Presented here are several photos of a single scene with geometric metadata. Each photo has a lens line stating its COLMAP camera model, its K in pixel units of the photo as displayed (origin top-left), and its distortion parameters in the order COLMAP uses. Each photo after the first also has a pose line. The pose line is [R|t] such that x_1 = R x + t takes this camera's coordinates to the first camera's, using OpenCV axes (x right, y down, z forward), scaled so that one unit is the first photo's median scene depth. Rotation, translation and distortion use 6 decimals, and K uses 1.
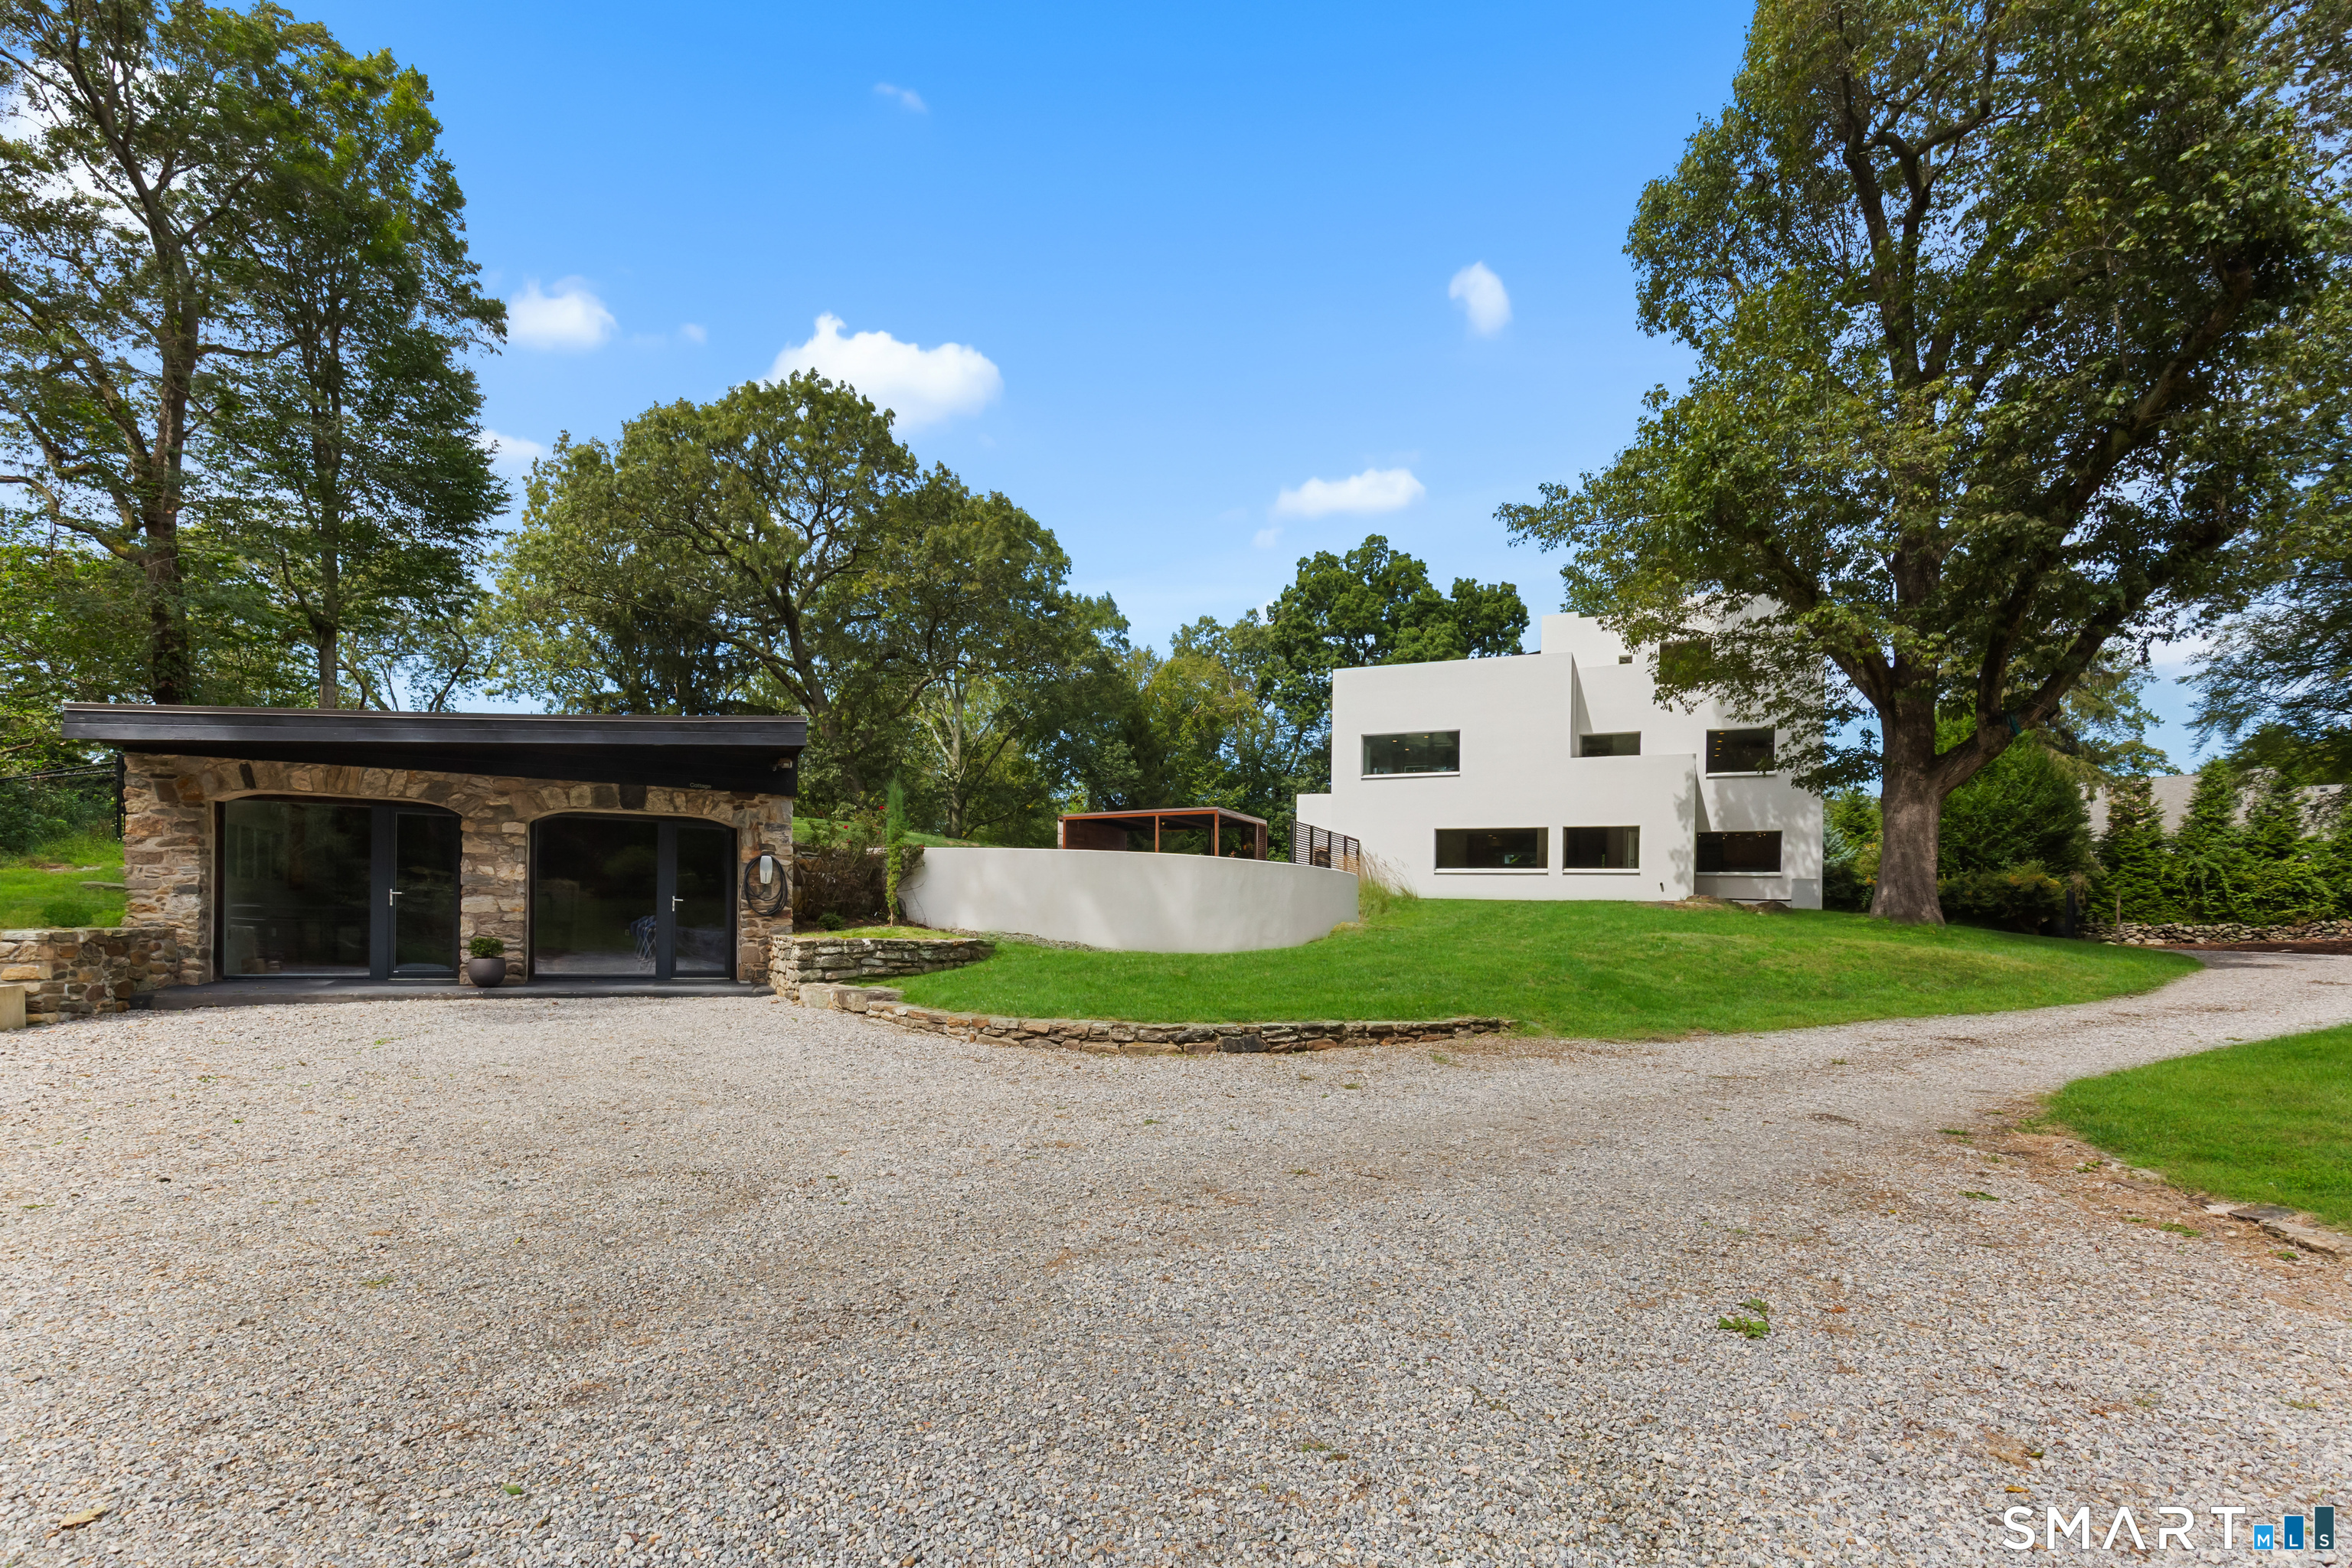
lens RADIAL K [[1086.1, 0, 1162.6], [0, 1086.1, 912.9], [0, 0, 1]] dist [0.003973, 0.000617]
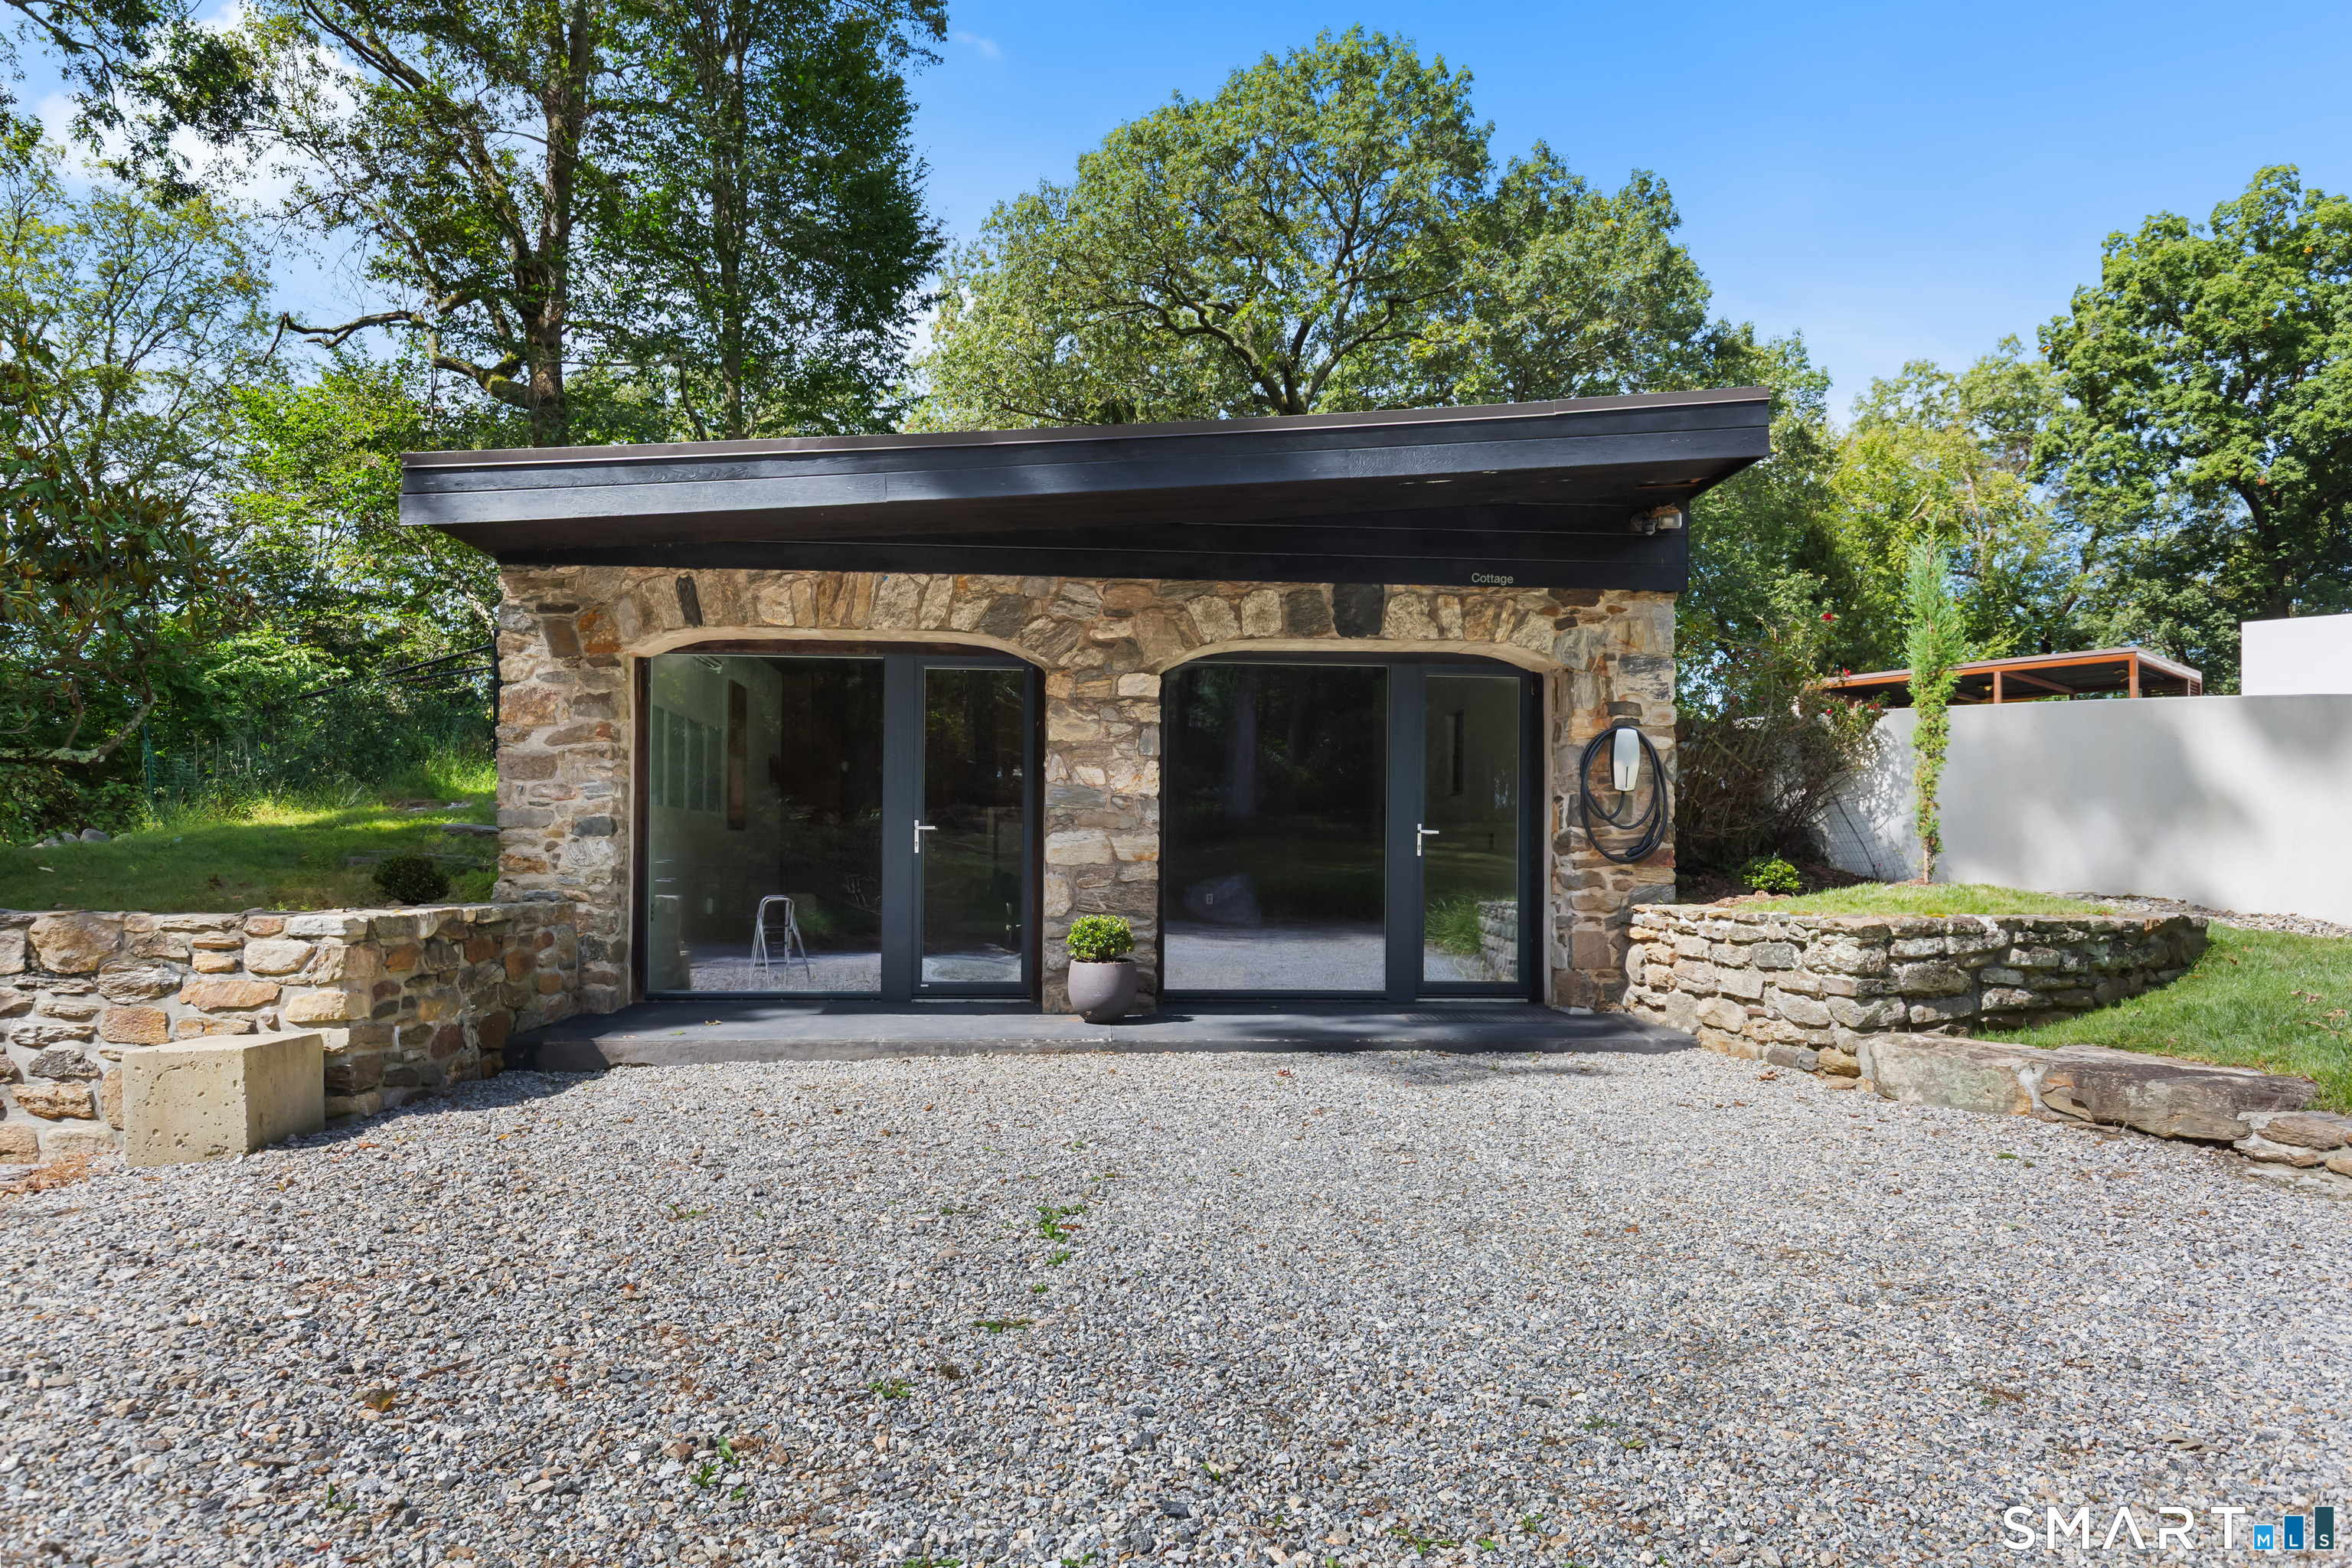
lens RADIAL K [[1558.0, 0, 1177.5], [0, 1558.0, 786.9], [0, 0, 1]] dist [0.010055, 0.001529]
pose [[0.939247, -0.031095, -0.341830, -0.350814], [0.014834, 0.998635, -0.050082, 0.000786], [0.342921, 0.041969, 0.938426, 0.368347]]
